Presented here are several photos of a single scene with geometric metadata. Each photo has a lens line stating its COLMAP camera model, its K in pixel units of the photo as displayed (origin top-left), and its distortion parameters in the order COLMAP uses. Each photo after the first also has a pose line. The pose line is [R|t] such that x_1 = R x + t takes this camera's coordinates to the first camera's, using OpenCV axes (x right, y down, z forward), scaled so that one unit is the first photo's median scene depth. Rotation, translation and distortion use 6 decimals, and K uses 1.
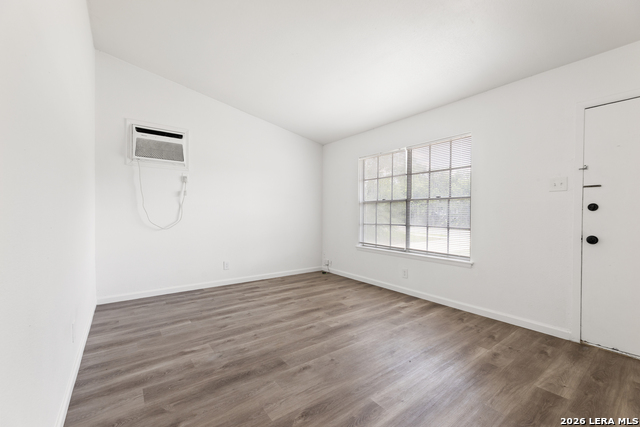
lens RADIAL K [[265.0, 0, 321.2], [0, 265.0, 219.5], [0, 0, 1]] dist [0.000772, -0.001723]
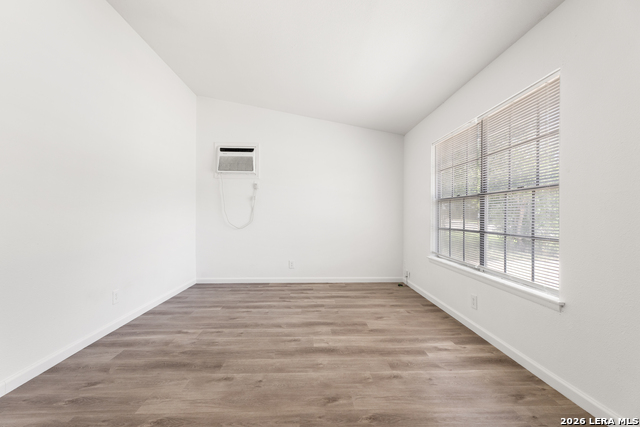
lens RADIAL K [[265.0, 0, 318.1], [0, 265.0, 219.6], [0, 0, 1]] dist [0.000772, -0.001723]
pose [[0.821298, 0.003697, -0.570488, 0.447321], [-0.009438, 0.999930, -0.007107, 0.000026], [0.570421, 0.011221, 0.821276, 0.246661]]
